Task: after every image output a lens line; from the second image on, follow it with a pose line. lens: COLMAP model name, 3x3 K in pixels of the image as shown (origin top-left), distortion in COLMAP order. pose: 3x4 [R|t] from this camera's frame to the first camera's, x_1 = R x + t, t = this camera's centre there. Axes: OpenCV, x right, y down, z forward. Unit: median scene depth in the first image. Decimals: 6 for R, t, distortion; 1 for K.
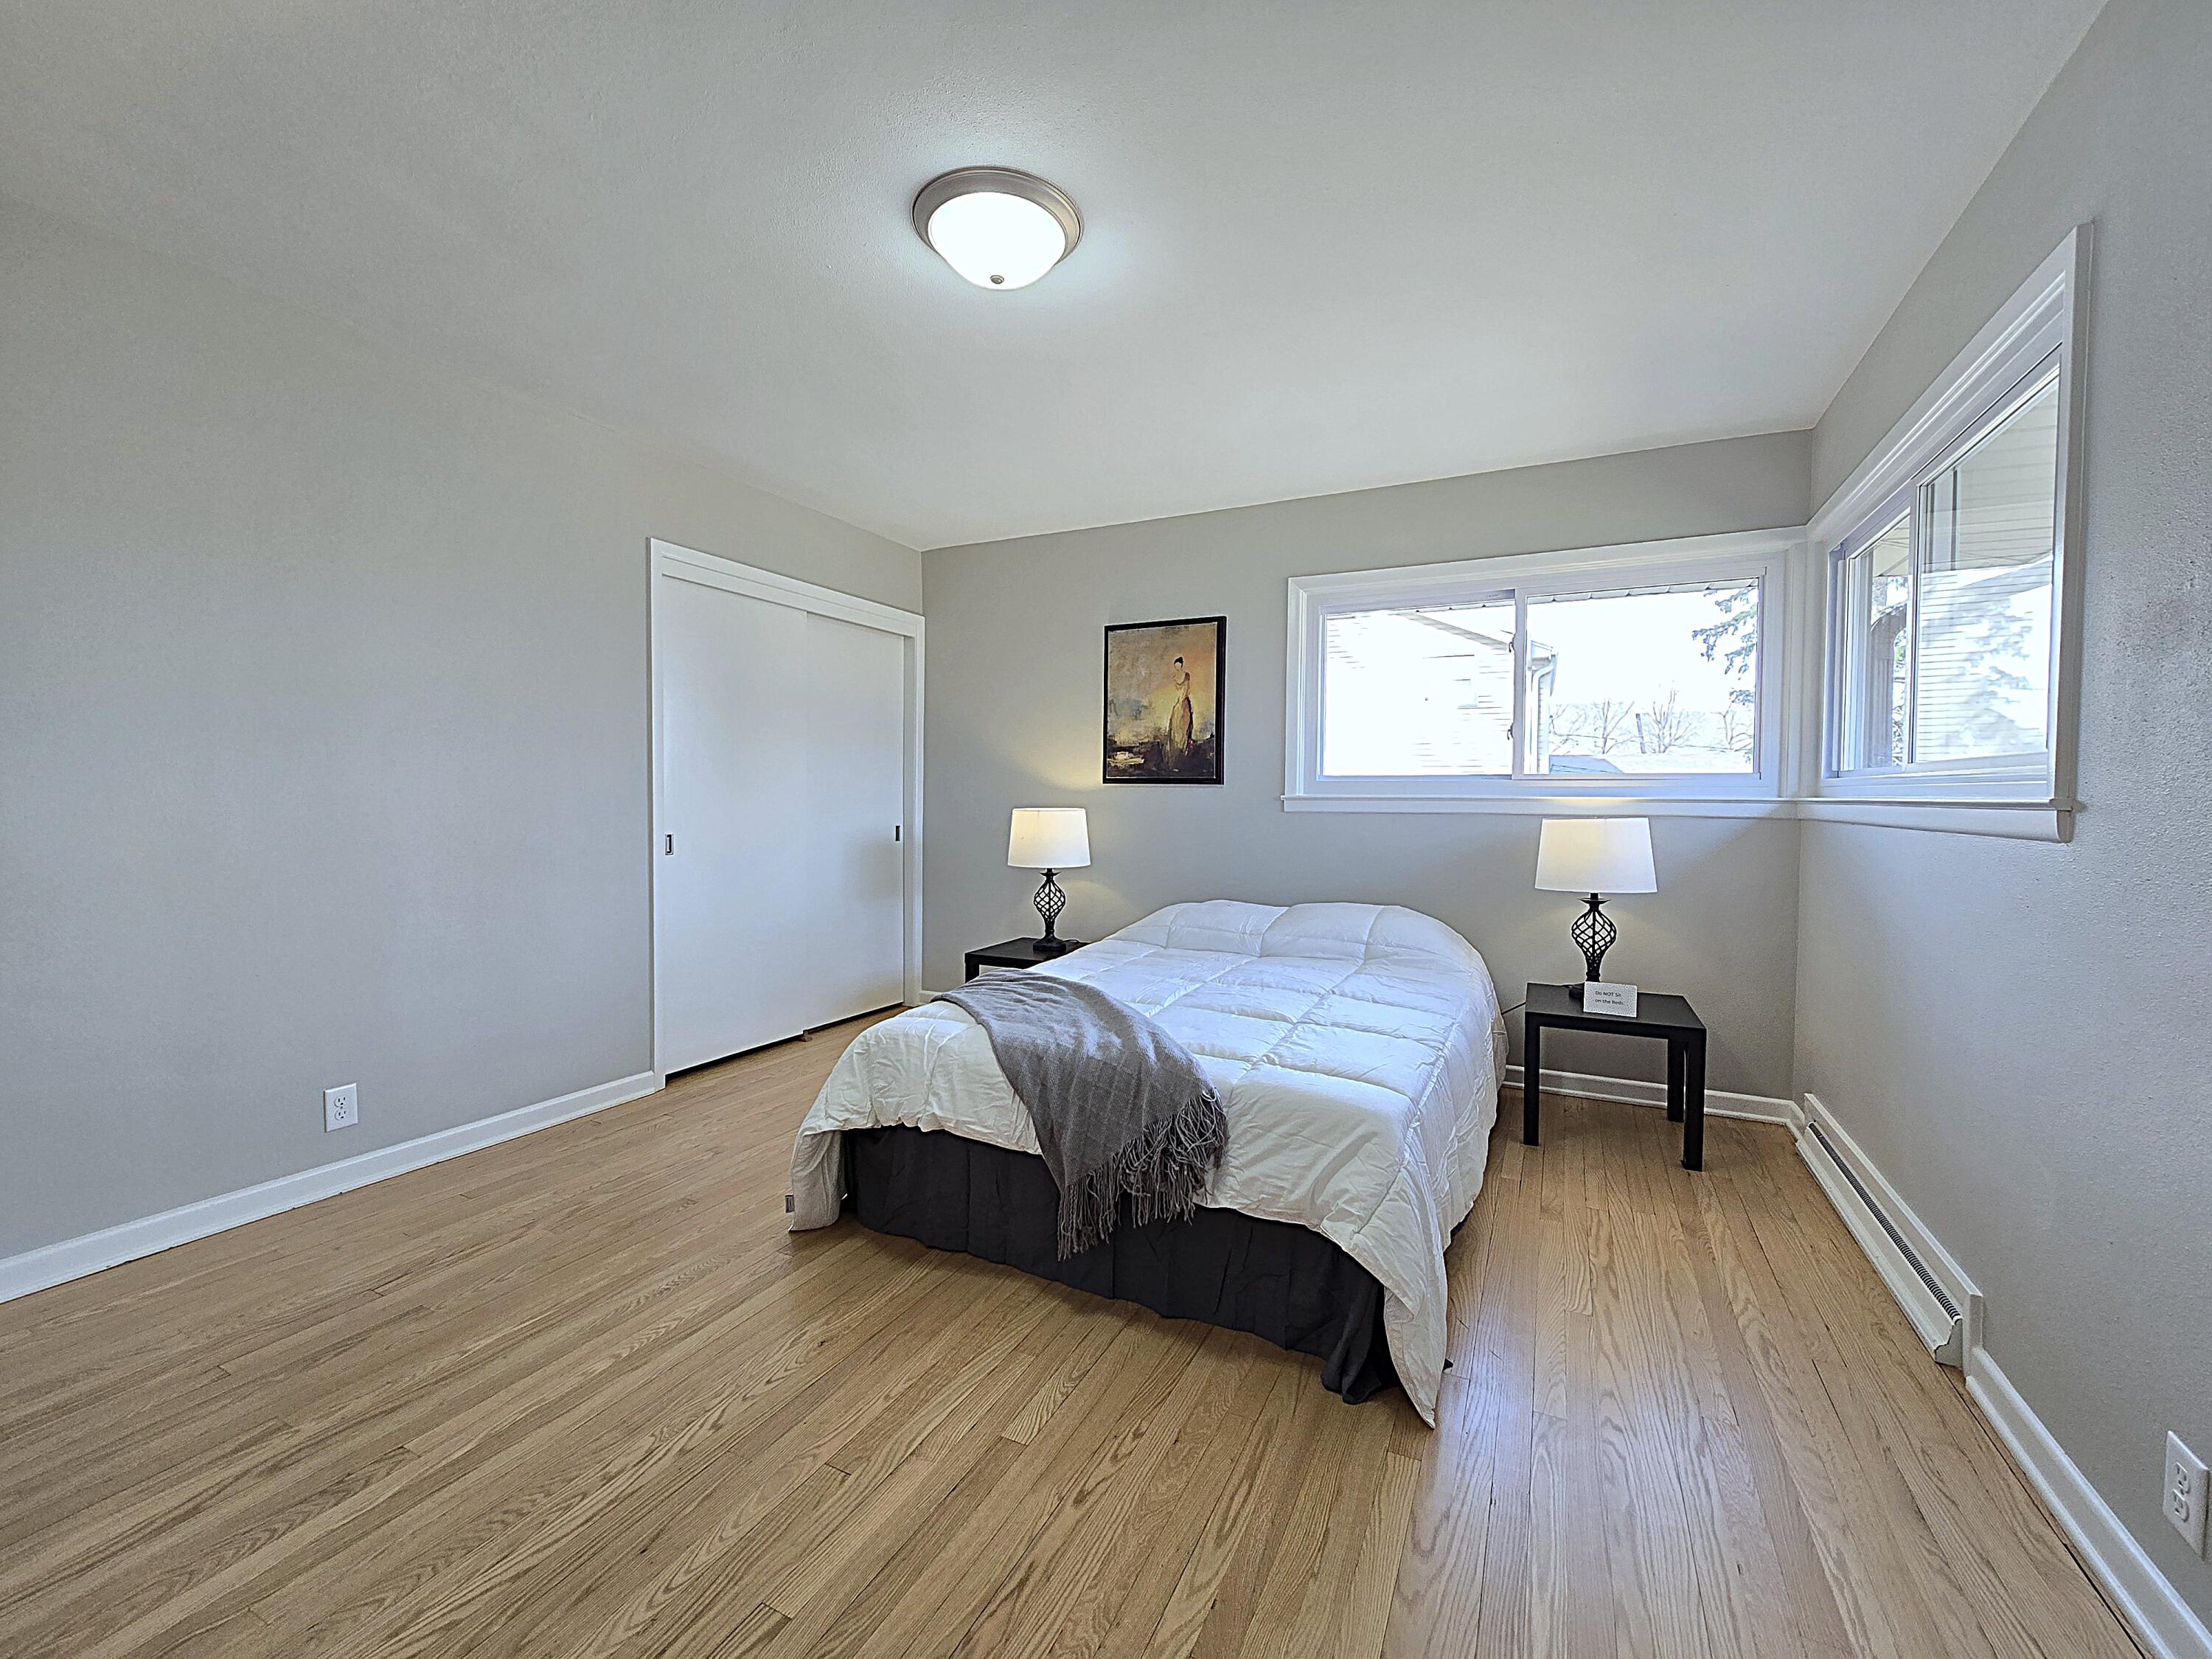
lens RADIAL K [[903.7, 0, 1112.9], [0, 903.7, 815.4], [0, 0, 1]] dist [-0.004744, 0.001674]
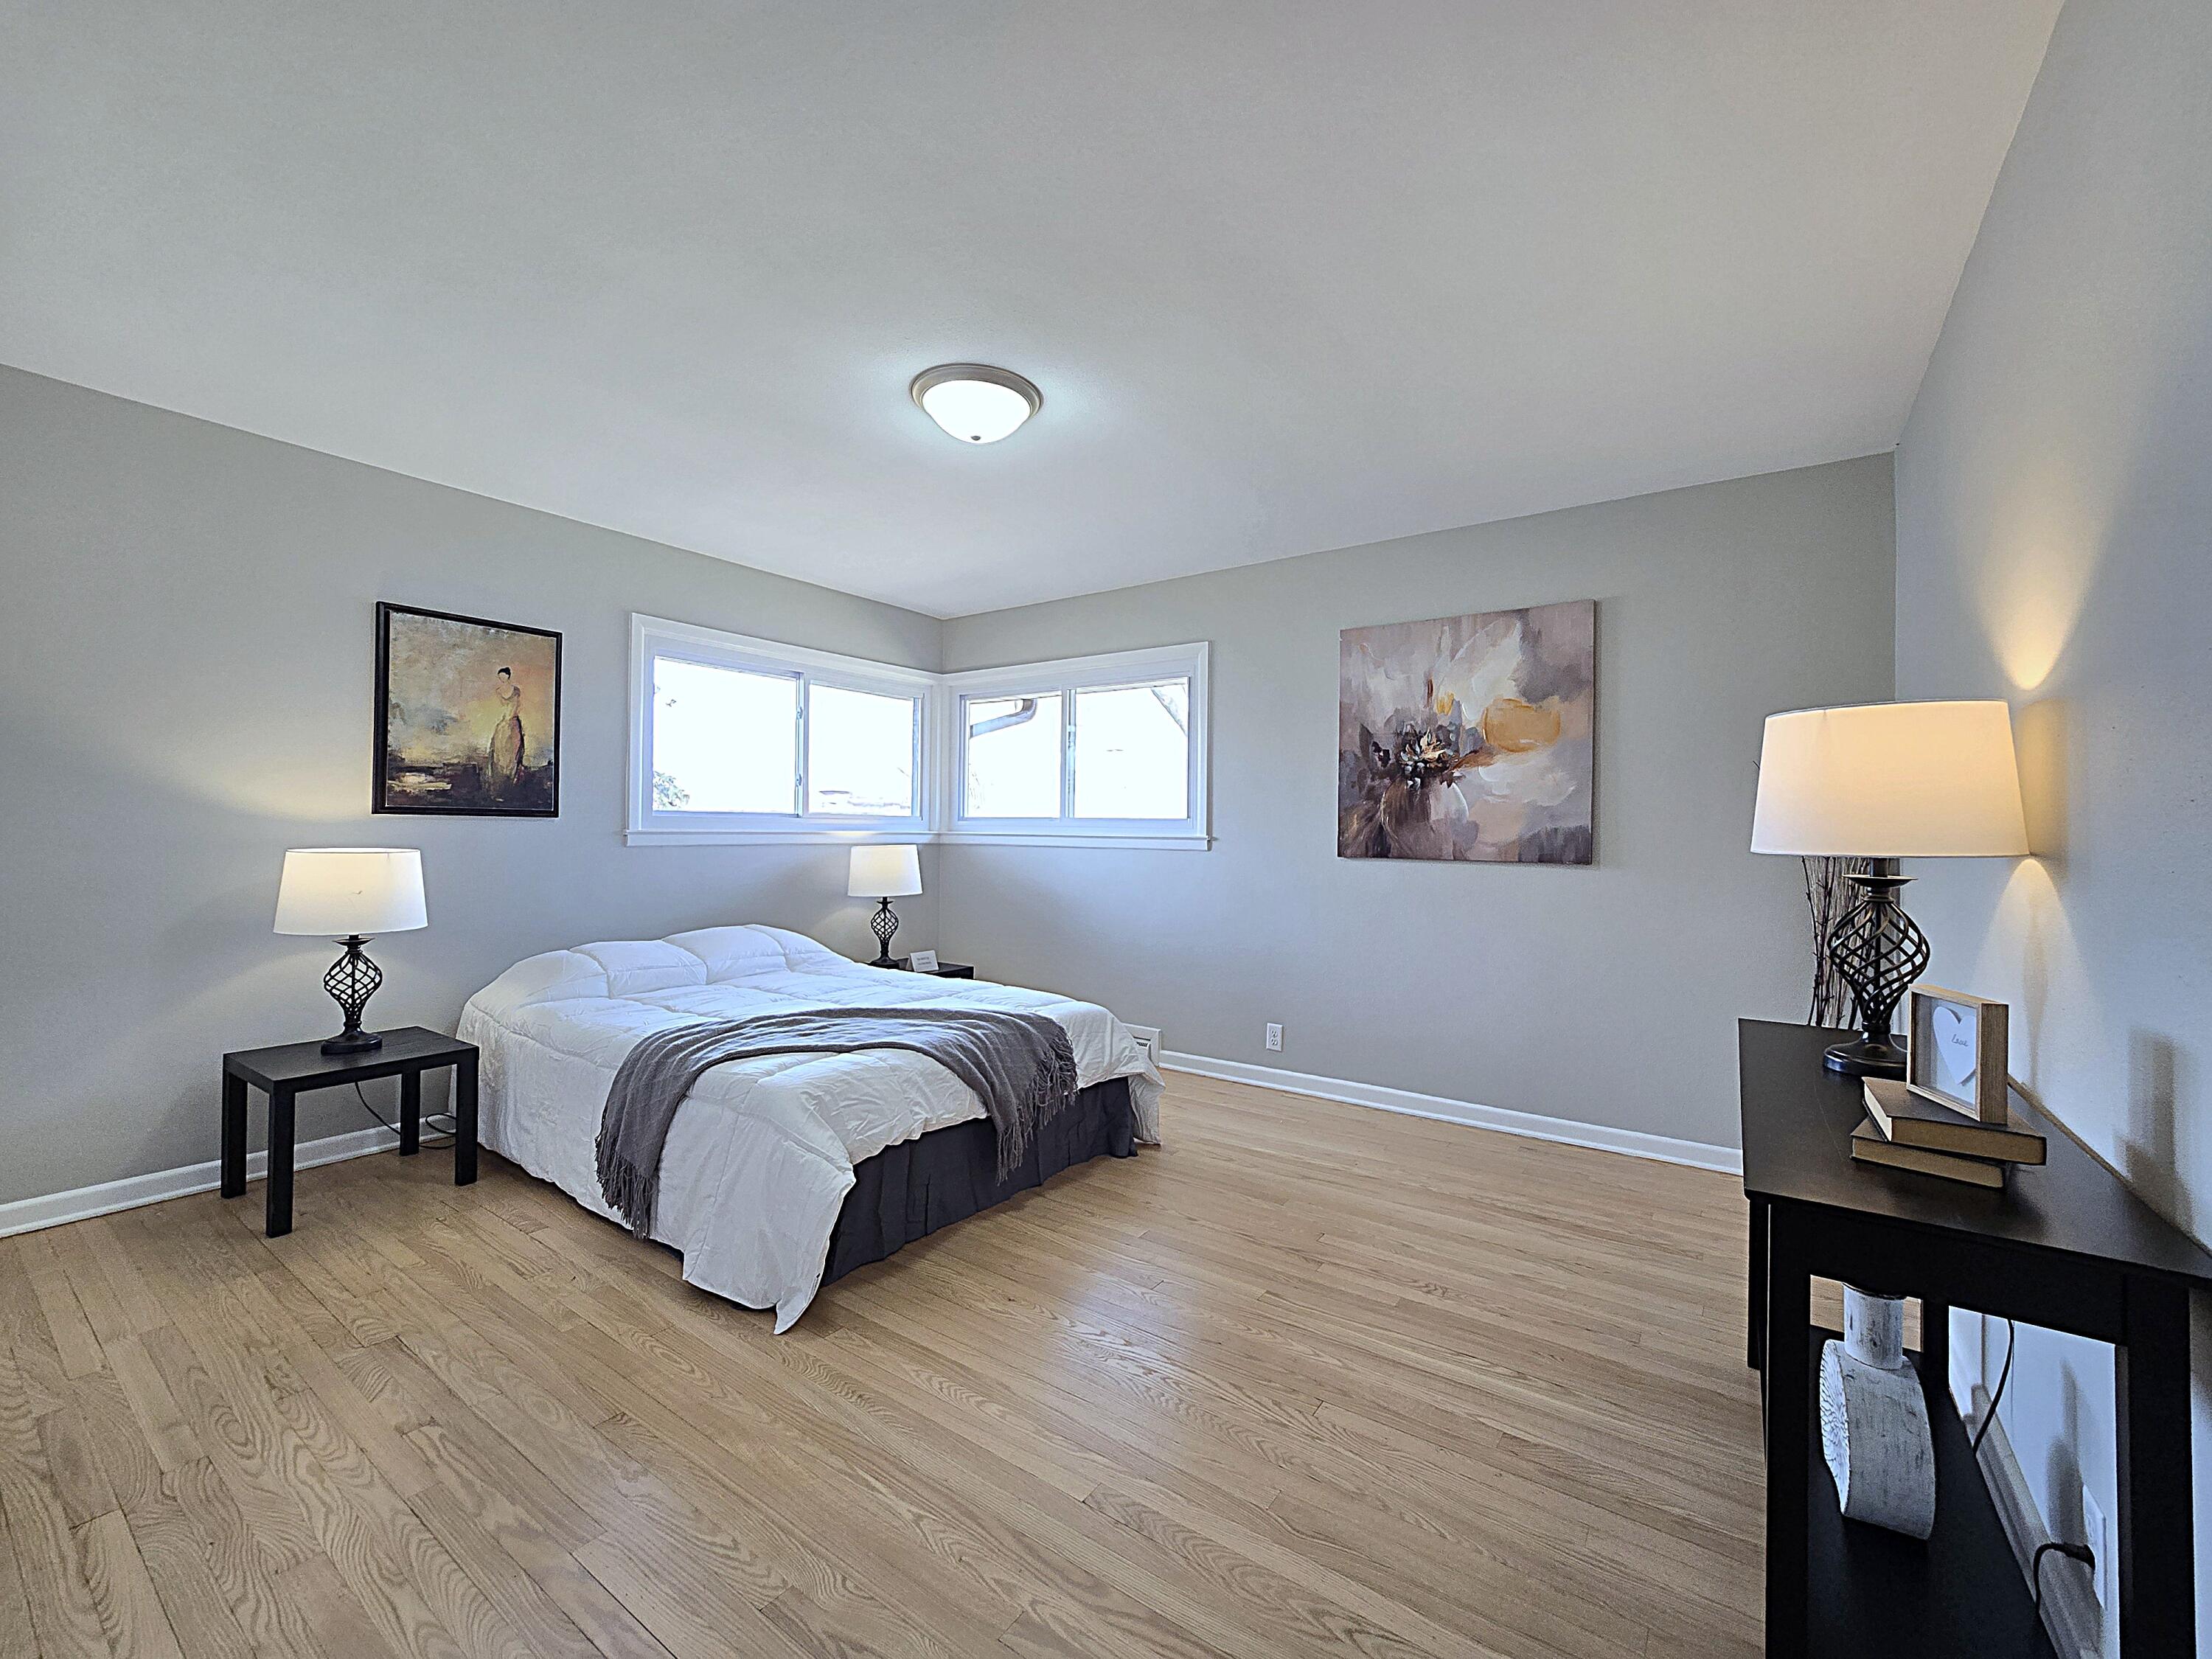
lens RADIAL K [[903.7, 0, 1114.2], [0, 903.7, 828.5], [0, 0, 1]] dist [-0.004744, 0.001674]
pose [[0.158861, -0.002573, 0.987298, -0.676241], [0.011569, 0.999933, 0.000744, -0.017766], [-0.987233, 0.011304, 0.158880, 0.305596]]
